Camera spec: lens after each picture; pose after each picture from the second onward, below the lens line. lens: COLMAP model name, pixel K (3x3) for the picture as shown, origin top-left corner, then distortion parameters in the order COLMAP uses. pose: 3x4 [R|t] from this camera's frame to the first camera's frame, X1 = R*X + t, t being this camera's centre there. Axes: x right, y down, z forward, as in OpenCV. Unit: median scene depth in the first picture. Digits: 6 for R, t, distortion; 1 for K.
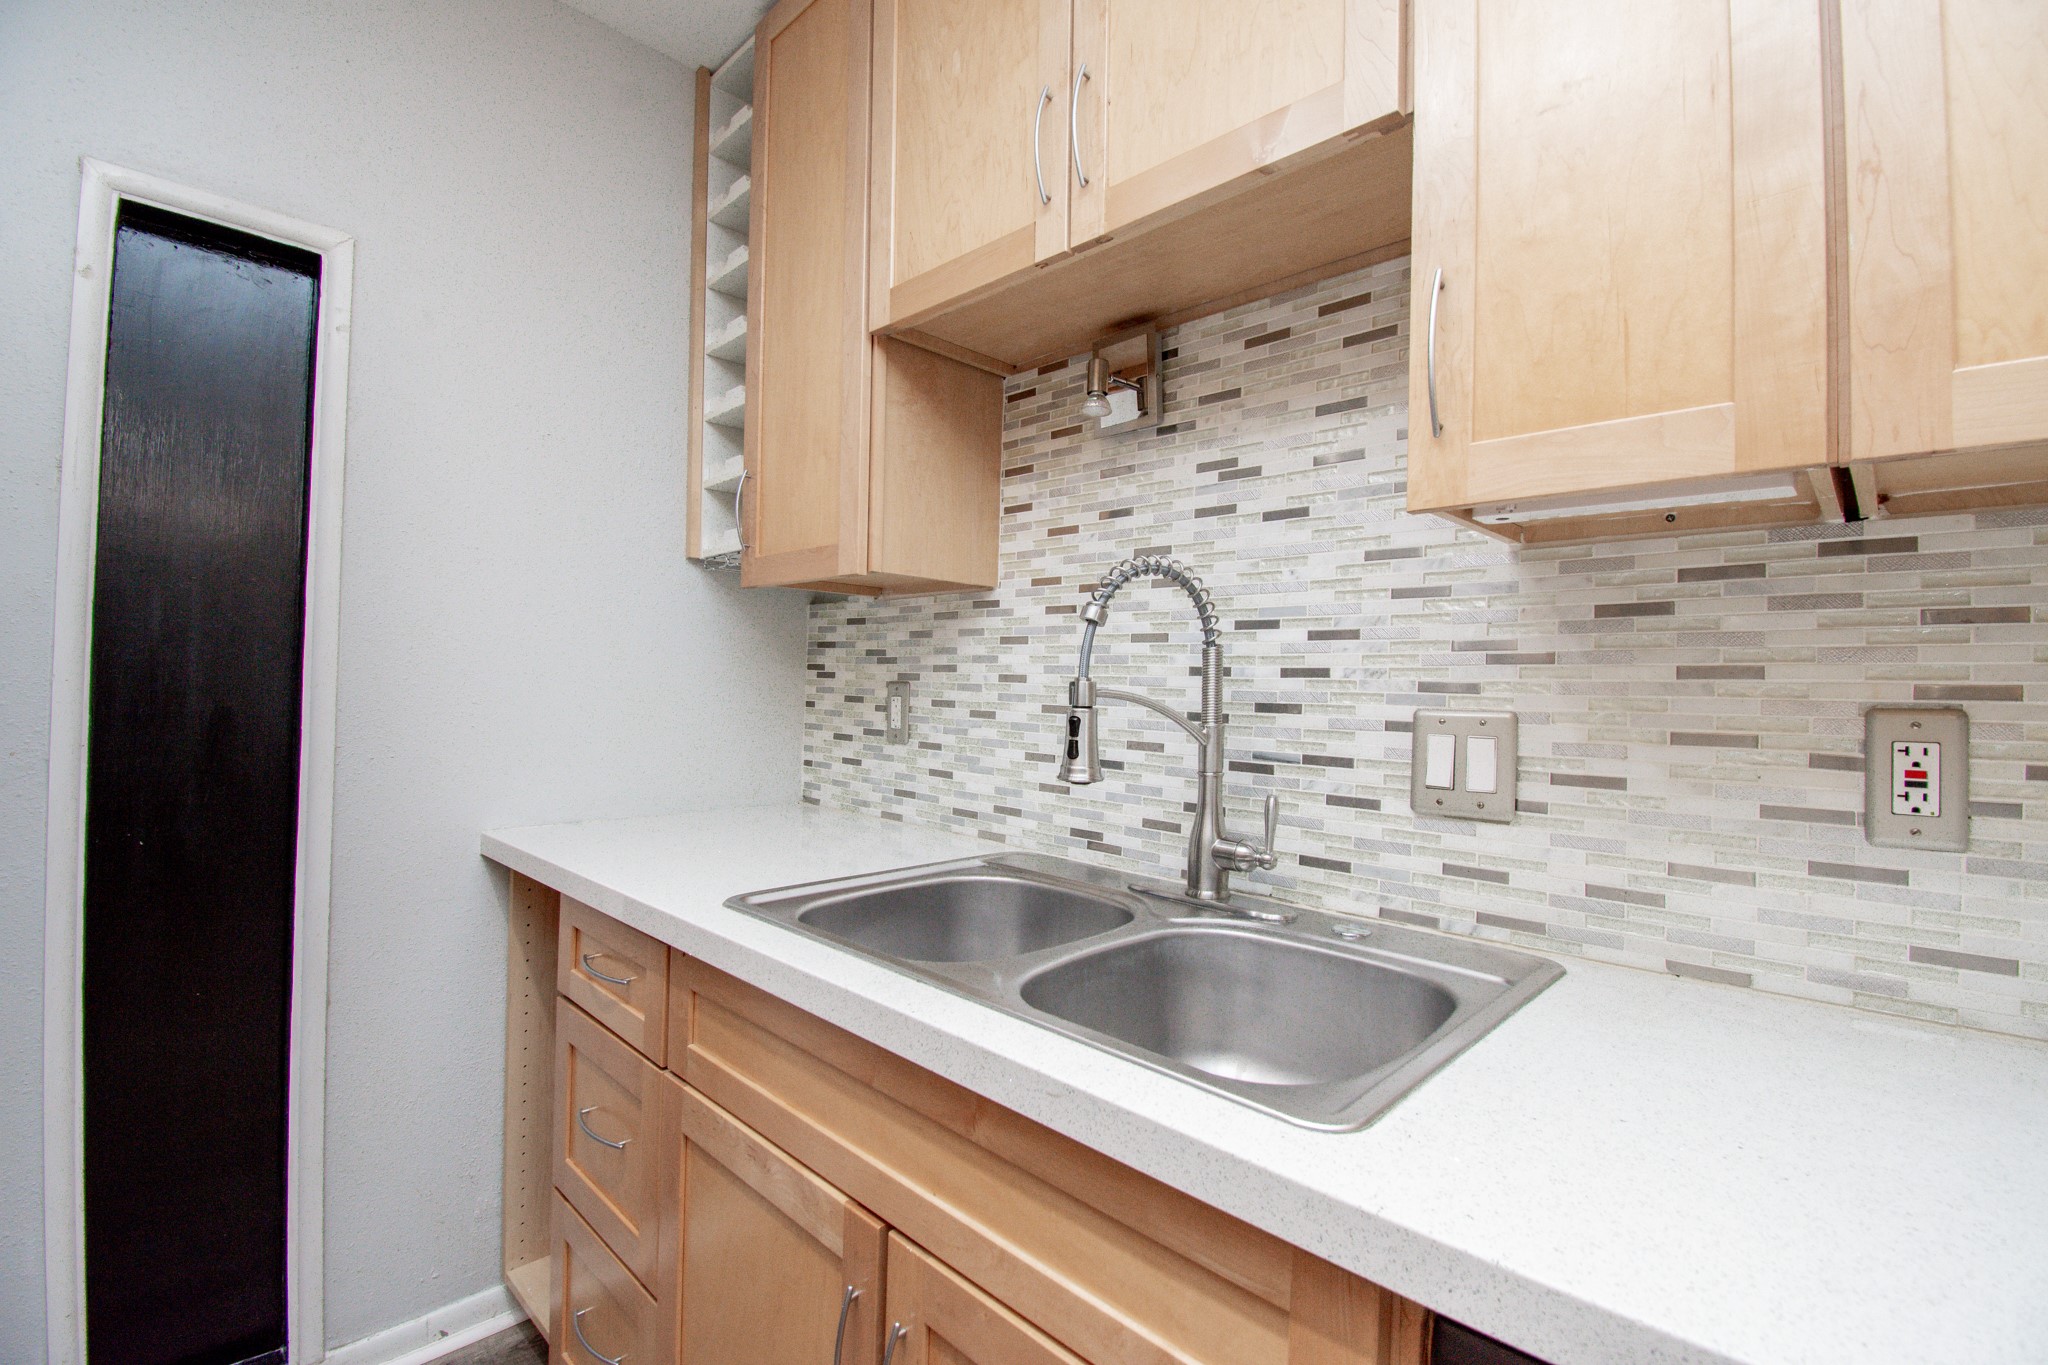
lens RADIAL K [[899.3, 0, 1026.7], [0, 899.3, 679.9], [0, 0, 1]] dist [0.023304, -0.027356]
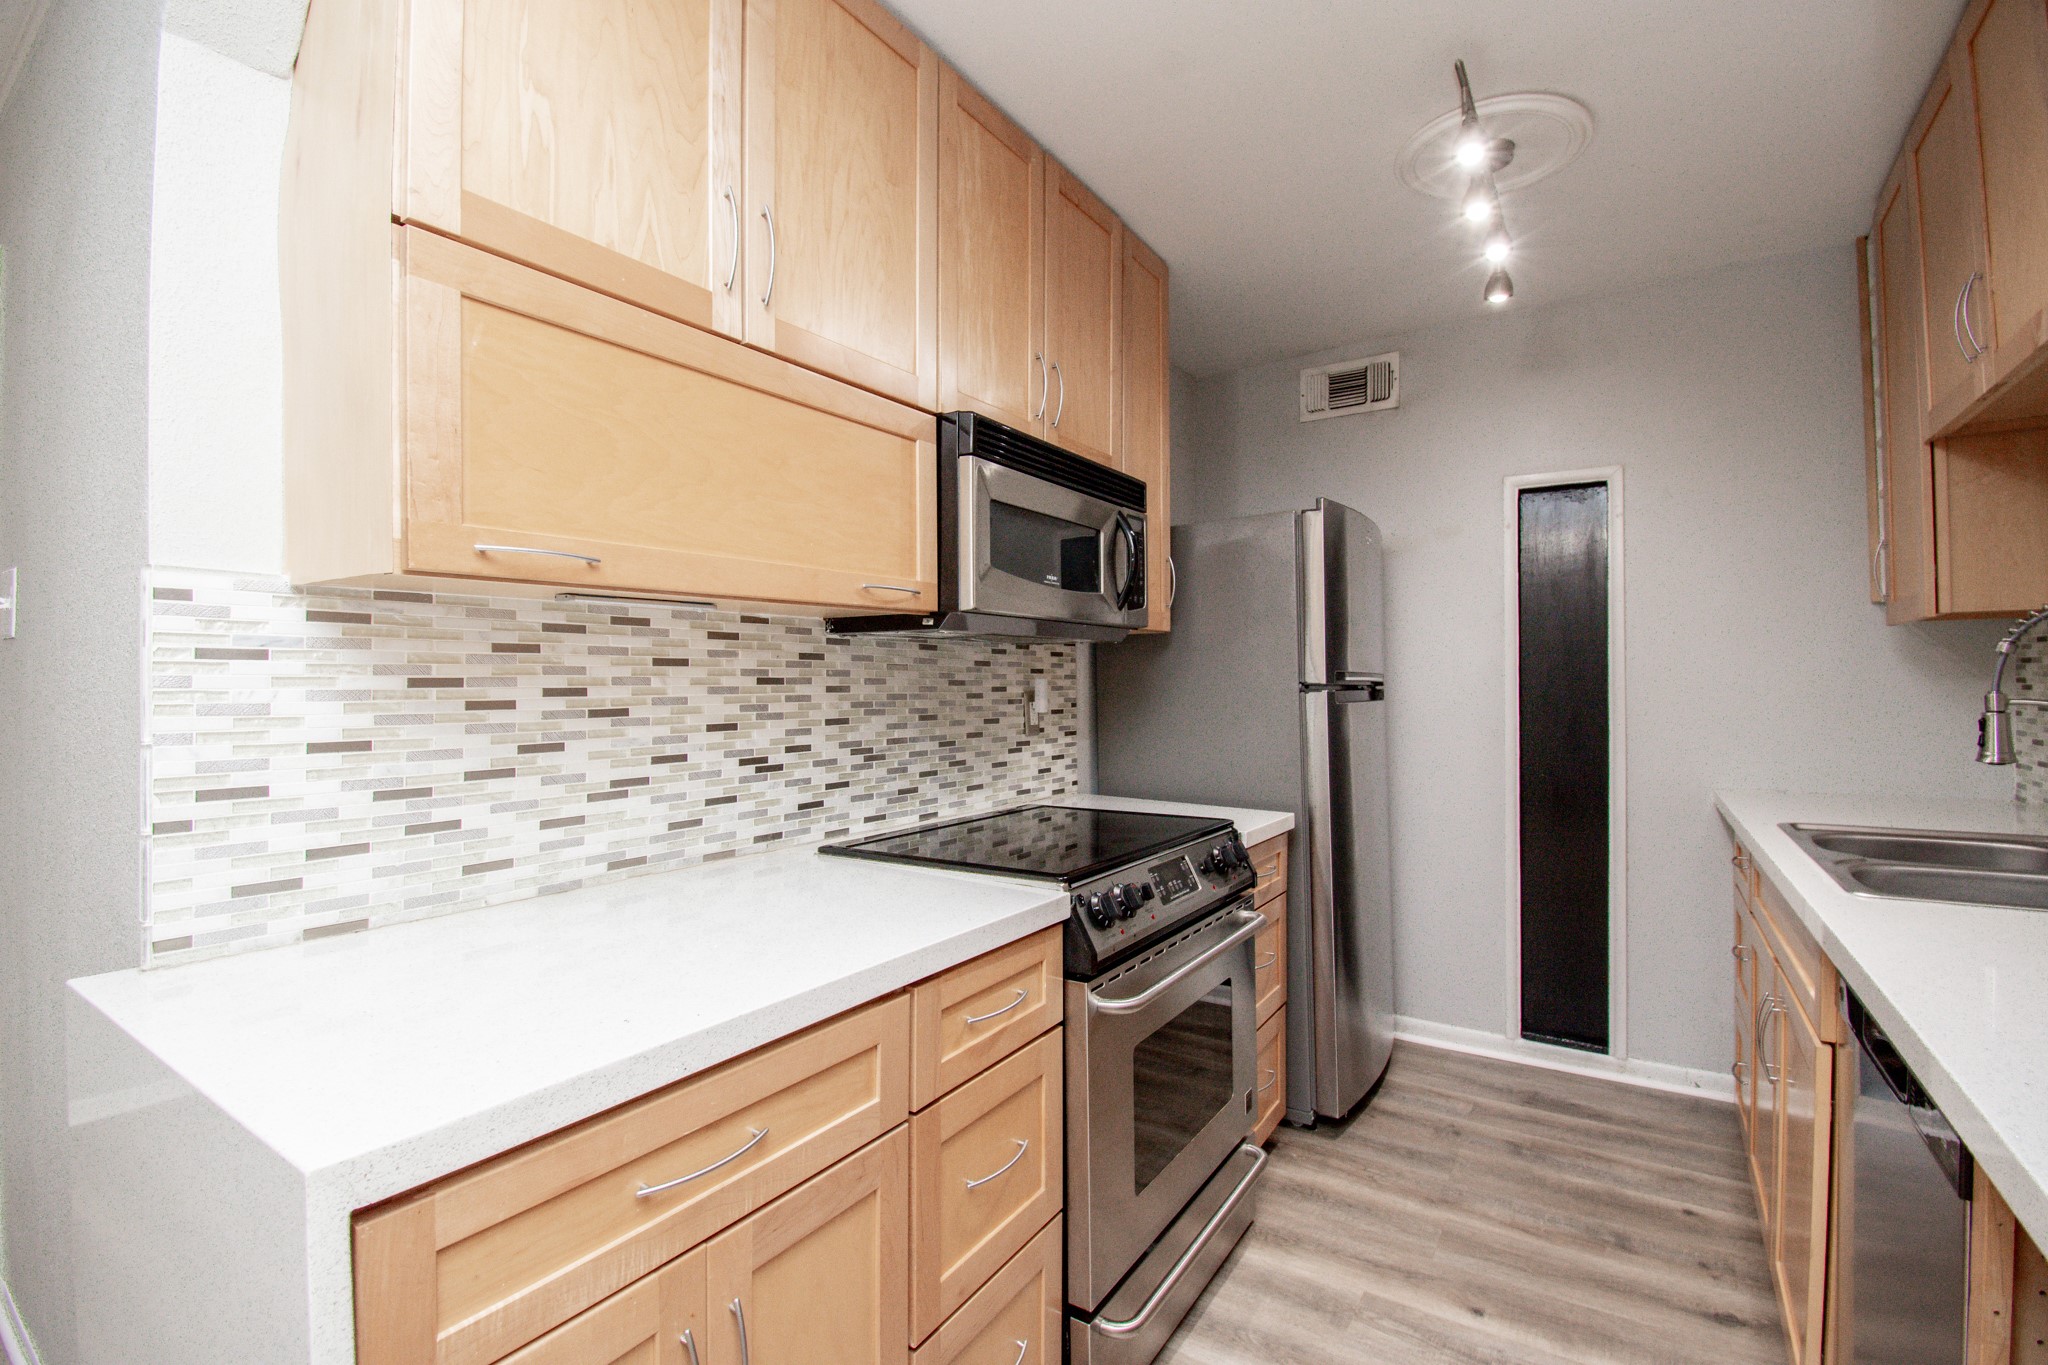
lens RADIAL K [[899.3, 0, 1026.7], [0, 899.3, 679.9], [0, 0, 1]] dist [0.023304, -0.027356]
pose [[0.183726, -0.031295, -0.982479, 1.034611], [0.014823, 0.999468, -0.029064, -0.002181], [0.982866, -0.009223, 0.184093, -0.692713]]
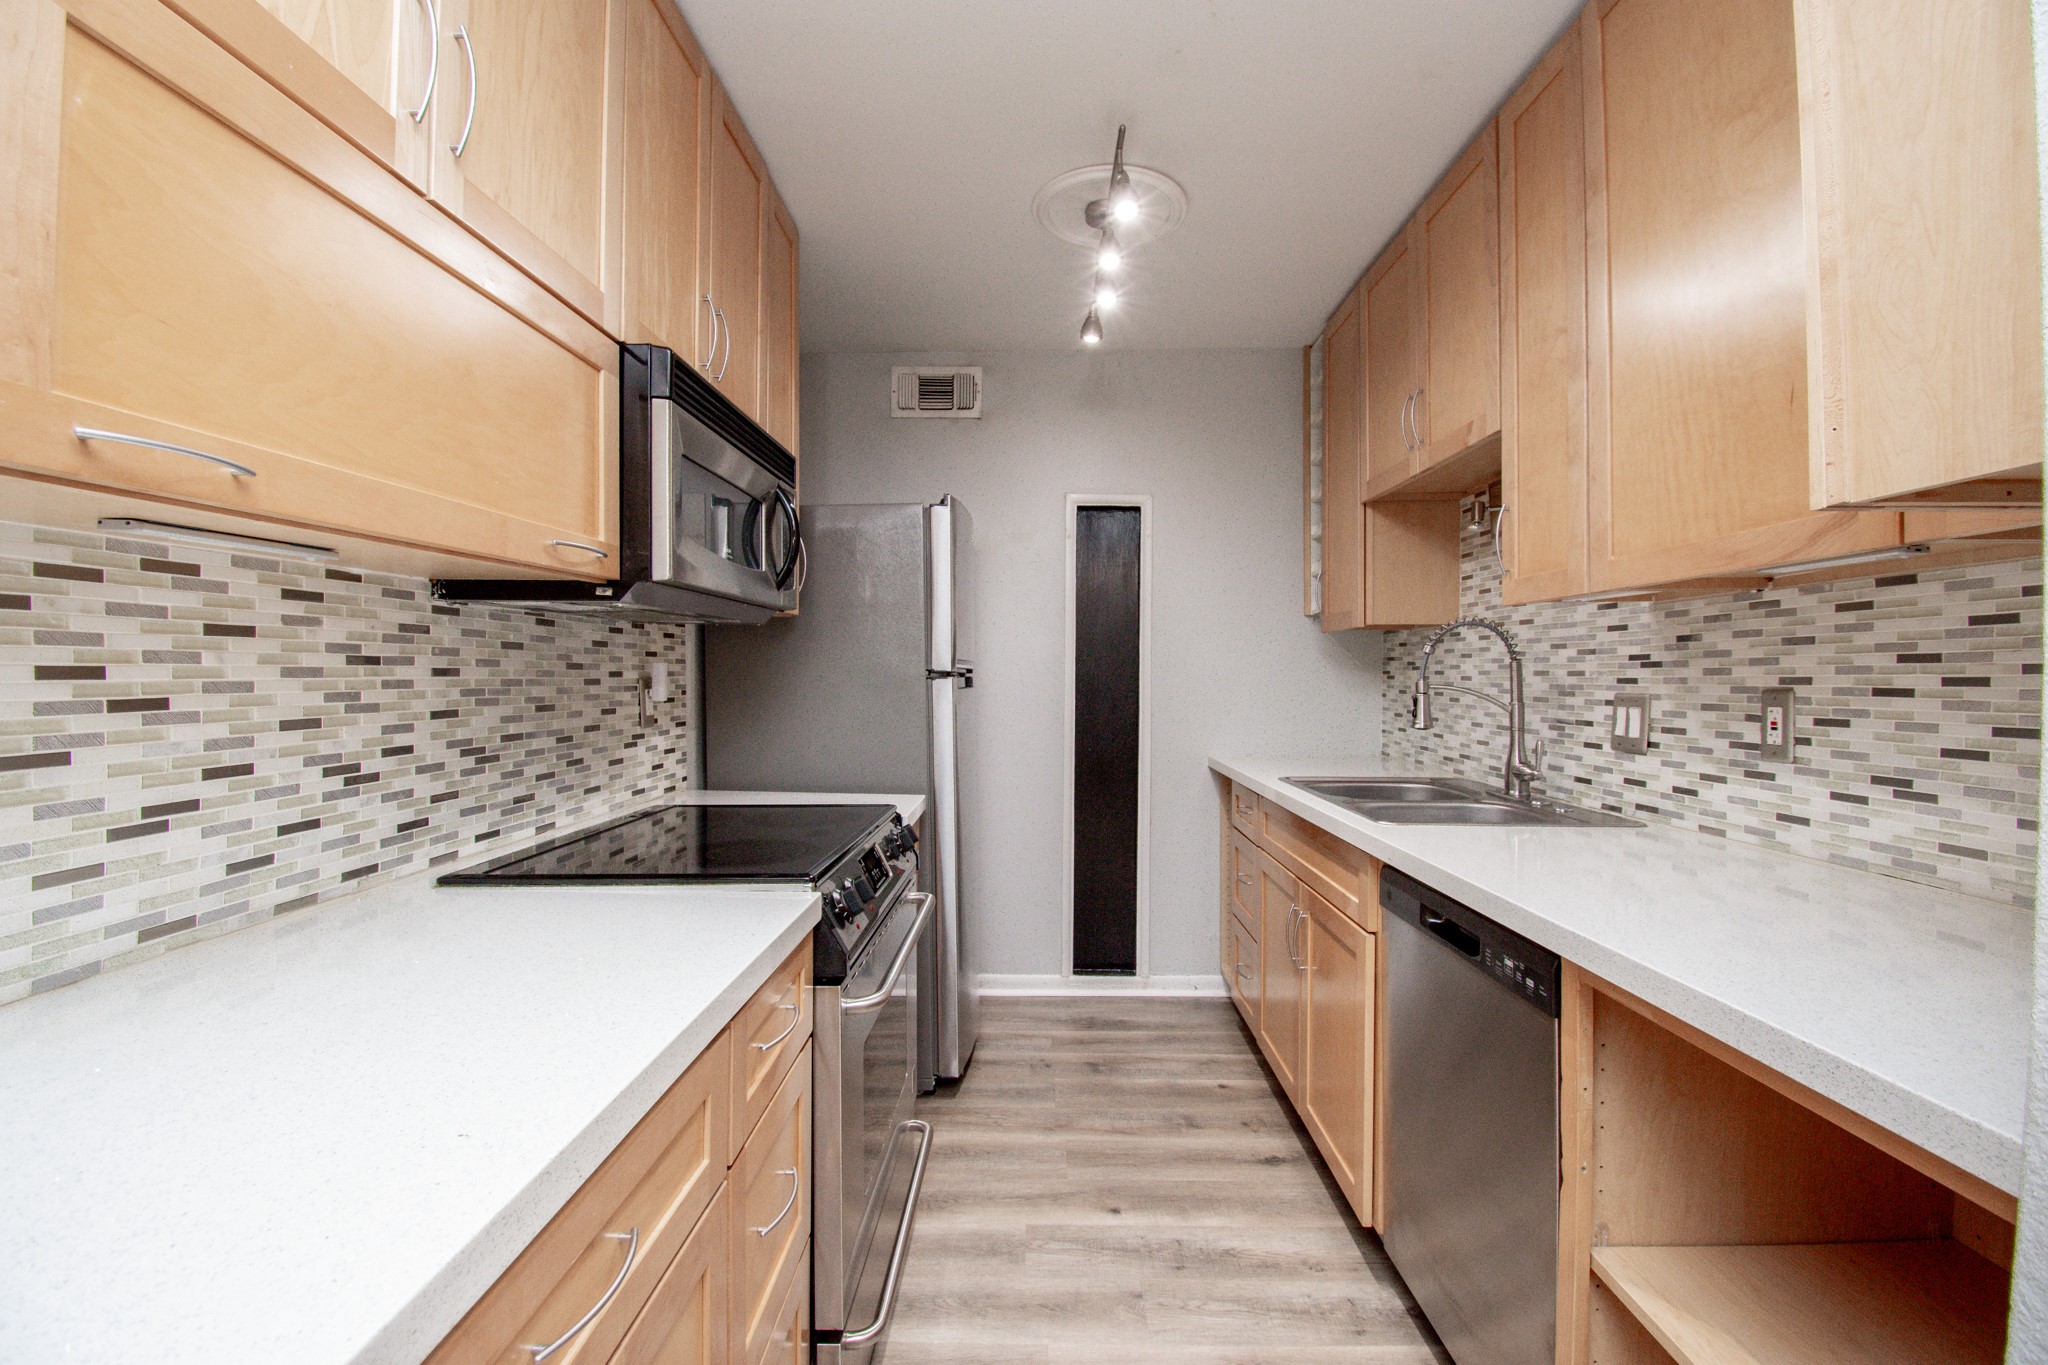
lens RADIAL K [[899.3, 0, 1026.7], [0, 899.3, 679.9], [0, 0, 1]] dist [0.023304, -0.027356]
pose [[0.683613, -0.017635, -0.729632, 0.853723], [0.018666, 0.999803, -0.006676, -0.003547], [0.729606, -0.009055, 0.683808, -0.987238]]
